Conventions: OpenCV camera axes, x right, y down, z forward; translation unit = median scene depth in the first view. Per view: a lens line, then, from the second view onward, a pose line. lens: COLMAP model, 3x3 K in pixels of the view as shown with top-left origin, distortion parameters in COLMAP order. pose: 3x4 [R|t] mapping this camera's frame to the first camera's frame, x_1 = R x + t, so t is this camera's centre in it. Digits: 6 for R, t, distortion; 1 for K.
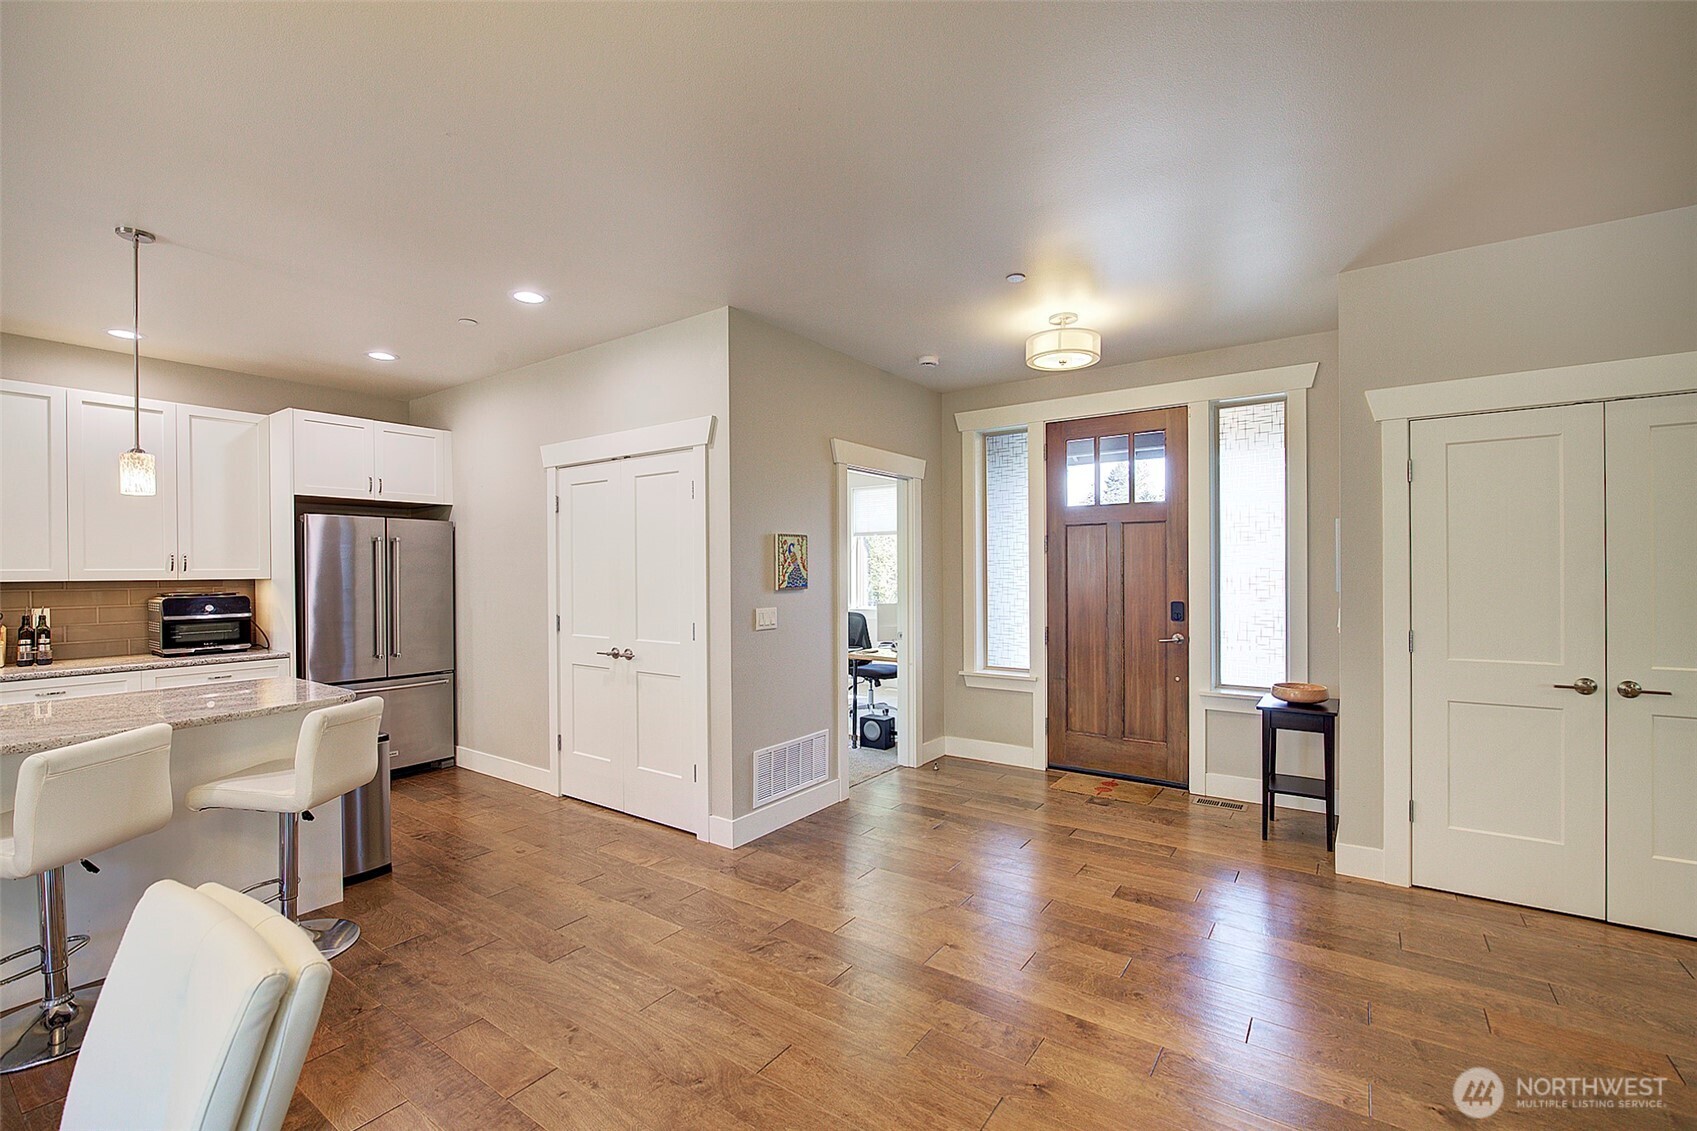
lens RADIAL K [[734.0, 0, 843.5], [0, 734.0, 572.5], [0, 0, 1]] dist [-0.007692, 0.001003]
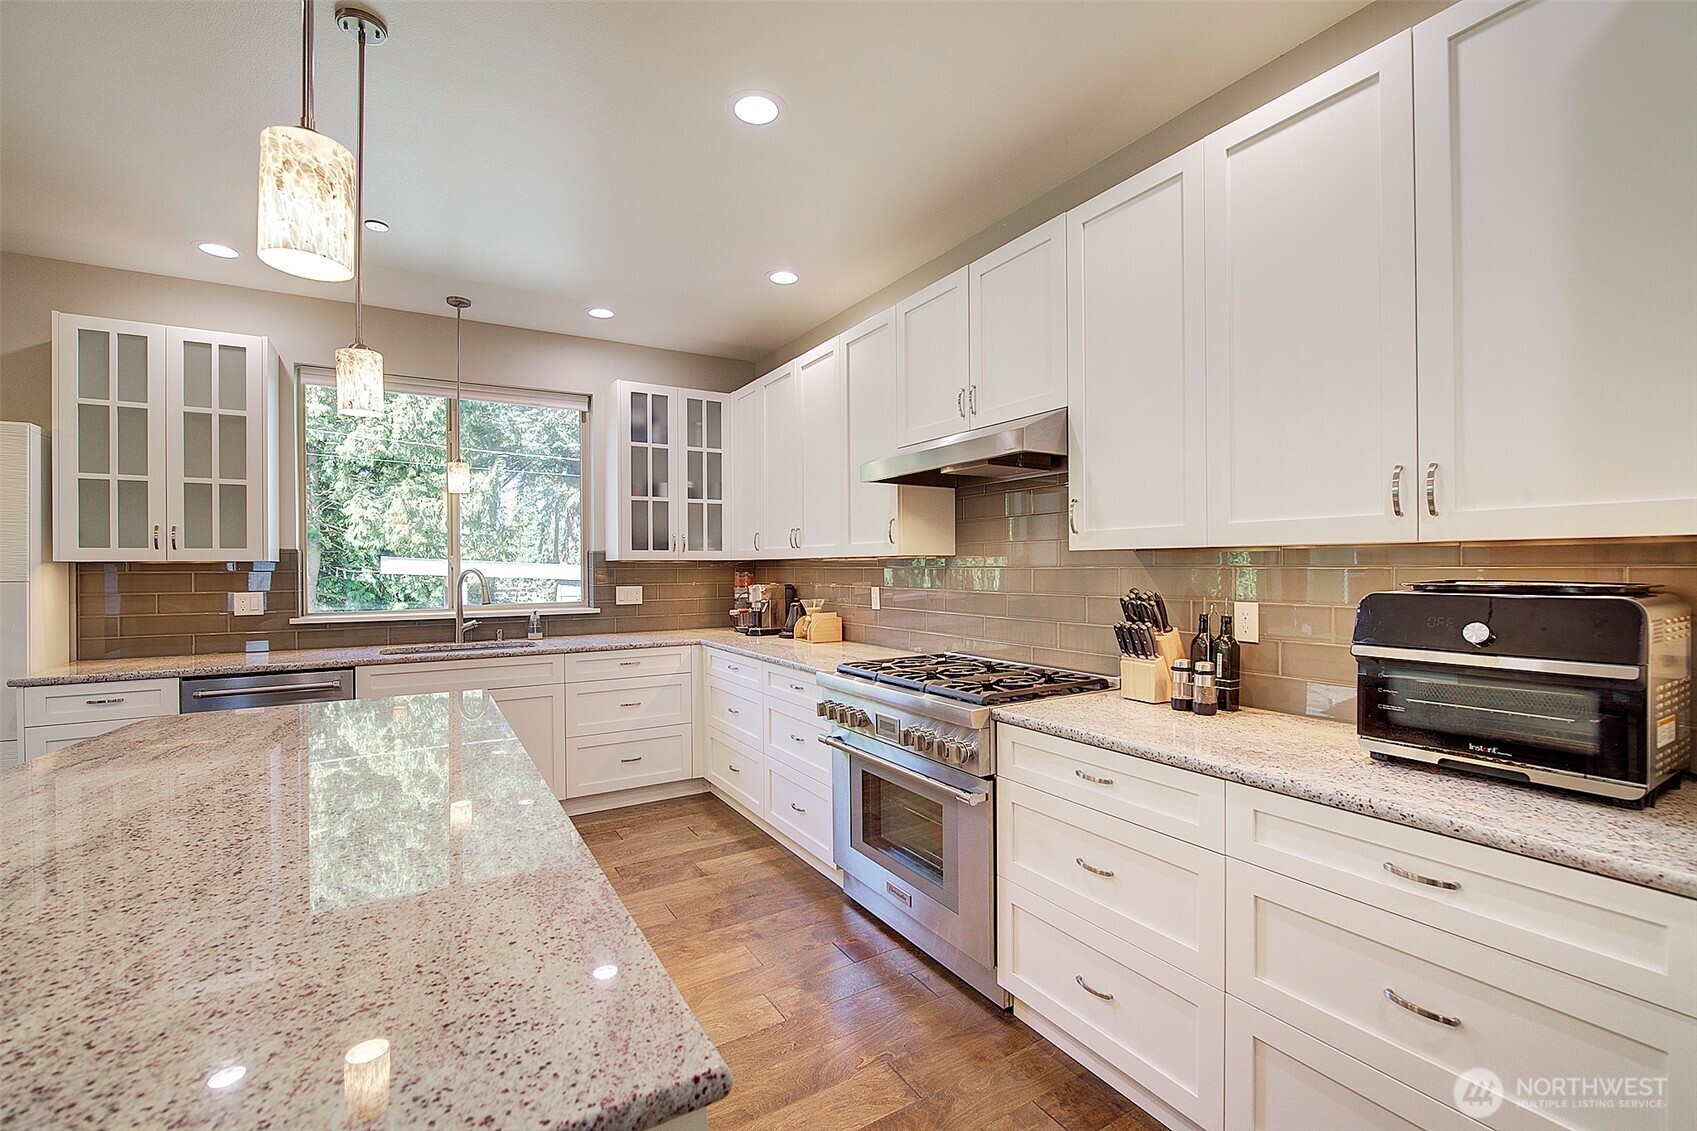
lens RADIAL K [[734.0, 0, 846.0], [0, 734.0, 568.0], [0, 0, 1]] dist [-0.007692, 0.001003]
pose [[-0.404736, 0.011107, -0.914366, -0.488951], [0.008194, 0.999930, 0.008520, 0.017192], [0.914397, -0.004044, -0.404799, 0.890244]]
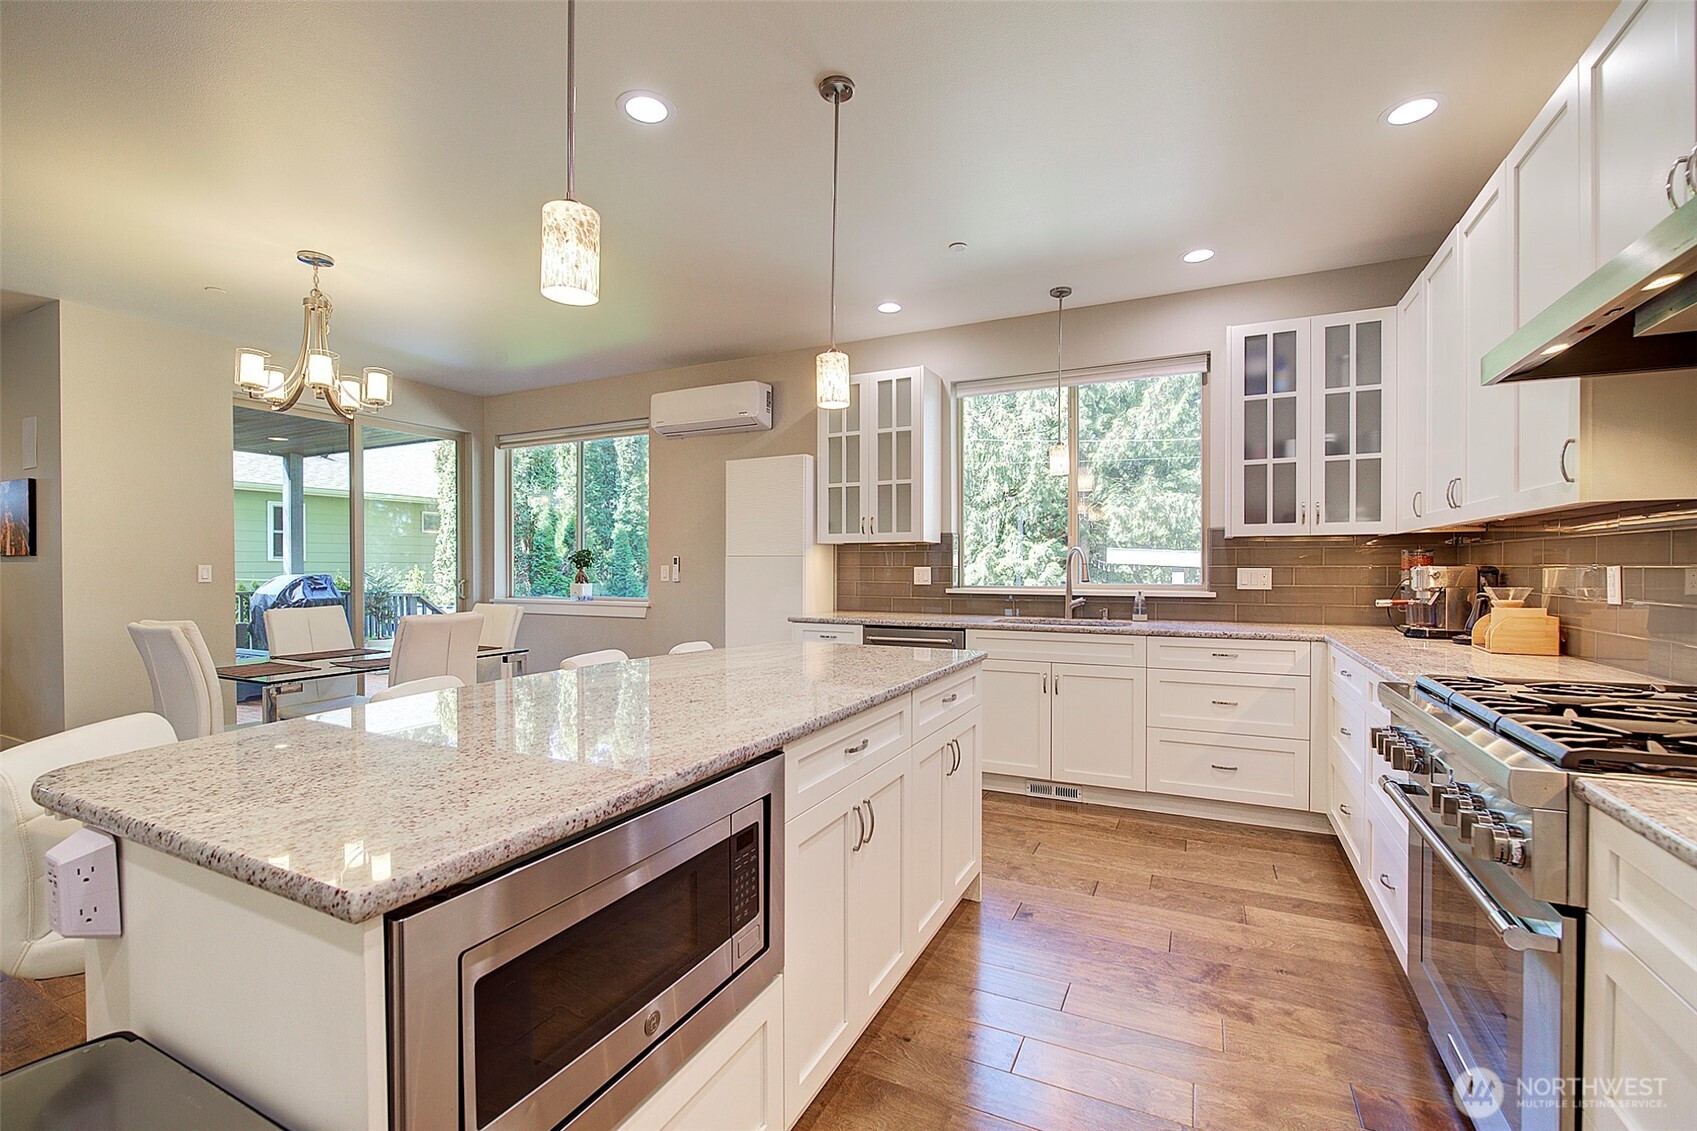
lens RADIAL K [[734.0, 0, 838.4], [0, 734.0, 572.1], [0, 0, 1]] dist [-0.007692, 0.001003]
pose [[-0.988350, 0.006261, -0.152072, -0.689507], [0.004822, 0.999940, 0.009830, 0.043537], [0.152125, 0.008982, -0.988320, 0.983230]]
